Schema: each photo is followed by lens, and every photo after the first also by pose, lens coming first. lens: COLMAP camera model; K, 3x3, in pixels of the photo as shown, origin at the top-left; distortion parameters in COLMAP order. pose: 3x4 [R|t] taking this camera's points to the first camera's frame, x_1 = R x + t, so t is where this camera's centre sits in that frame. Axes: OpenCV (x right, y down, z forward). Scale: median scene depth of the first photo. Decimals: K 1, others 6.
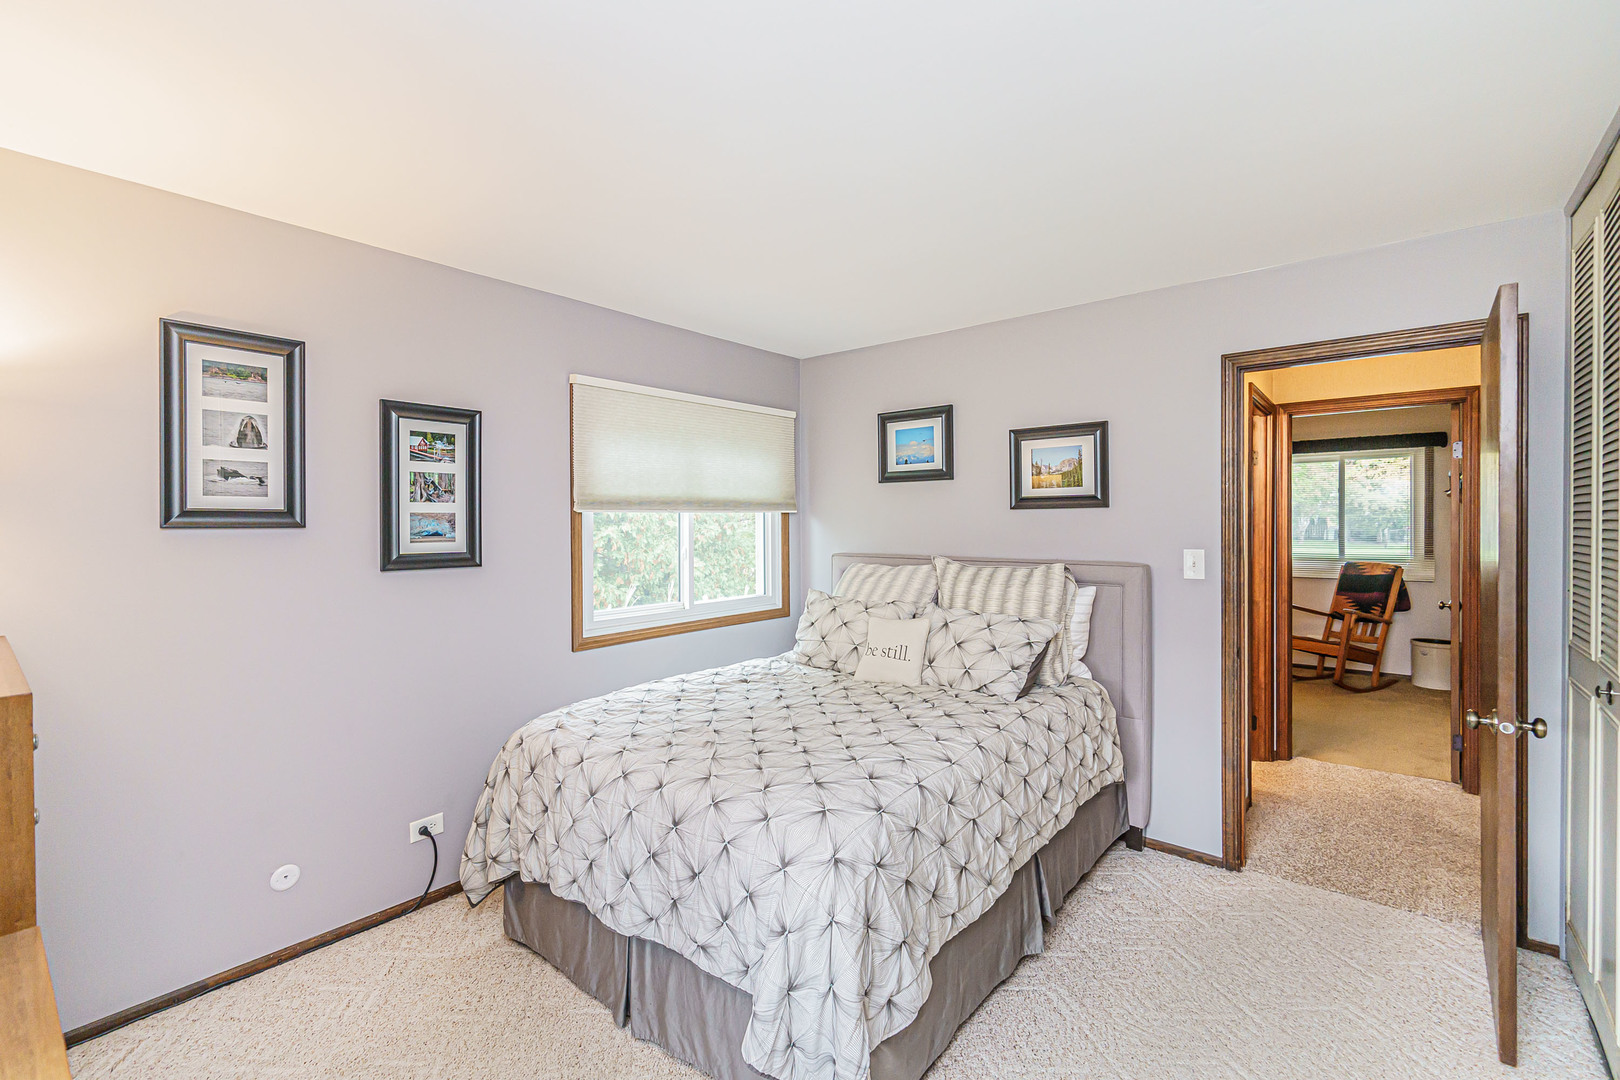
lens RADIAL K [[706.1, 0, 805.6], [0, 706.1, 531.9], [0, 0, 1]] dist [0.000175, 0.000128]
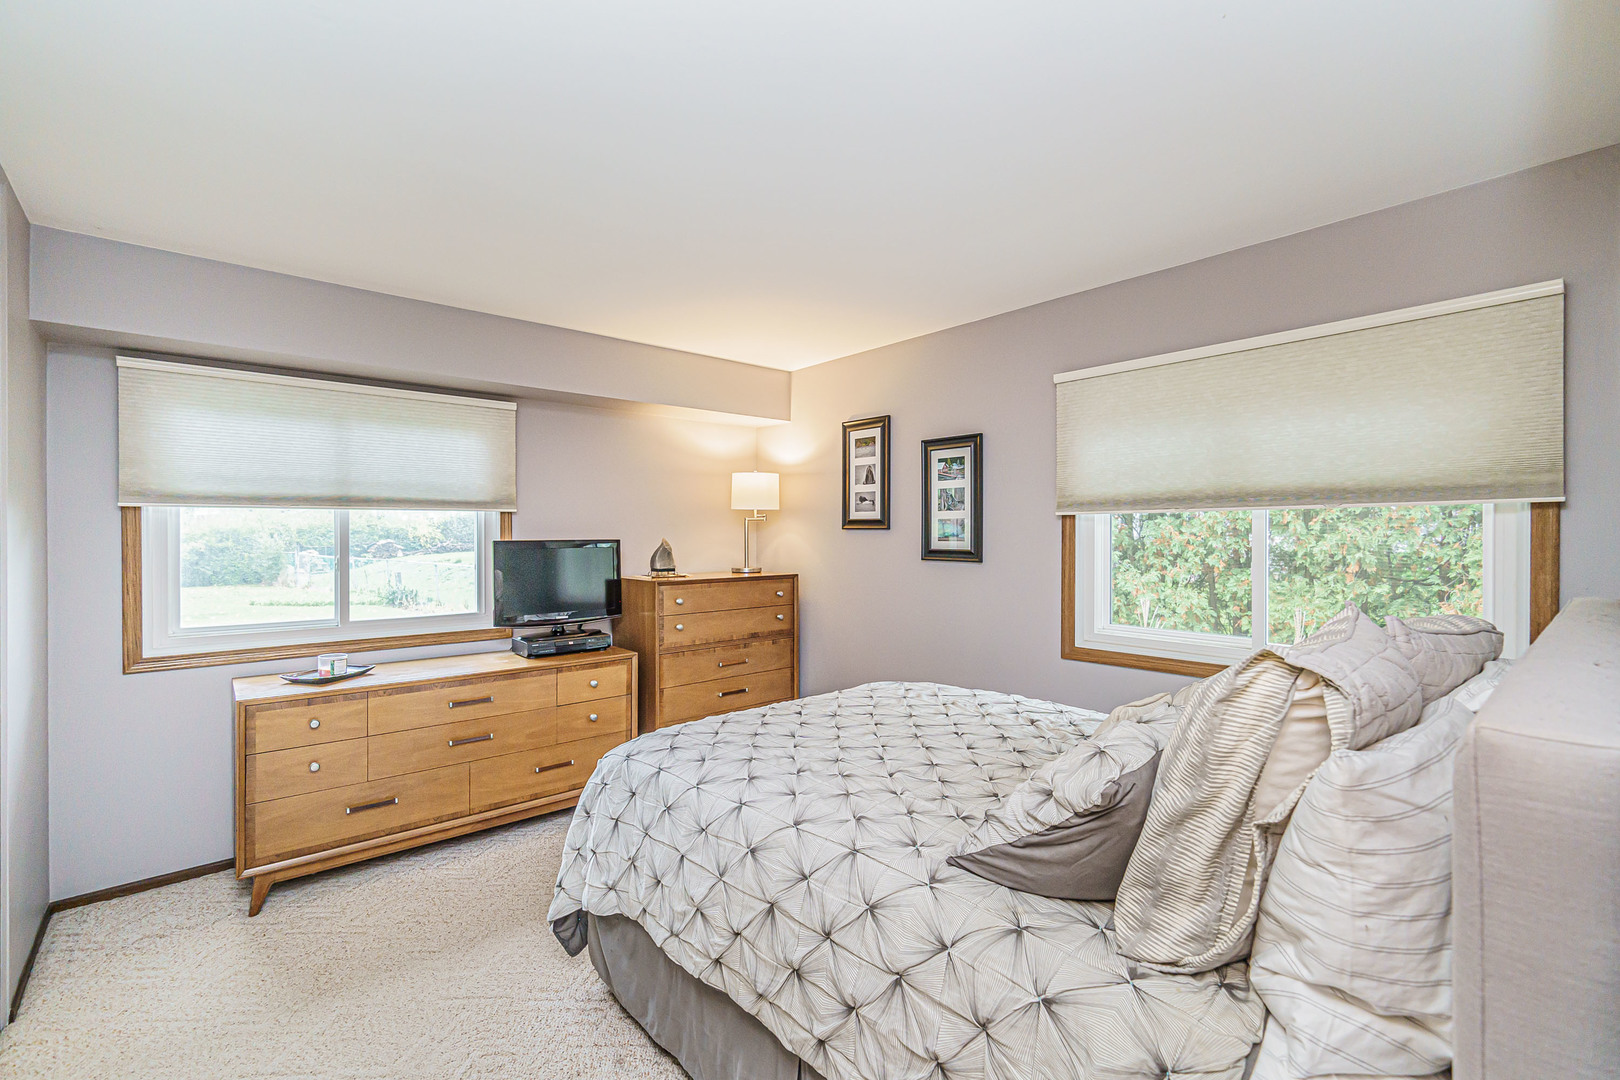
lens RADIAL K [[706.1, 0, 805.6], [0, 706.1, 531.9], [0, 0, 1]] dist [0.000175, 0.000128]
pose [[-0.146481, 0.006629, -0.989191, 0.830506], [-0.006846, 0.999947, 0.007714, -0.011103], [0.989190, 0.007902, -0.146428, 0.949467]]
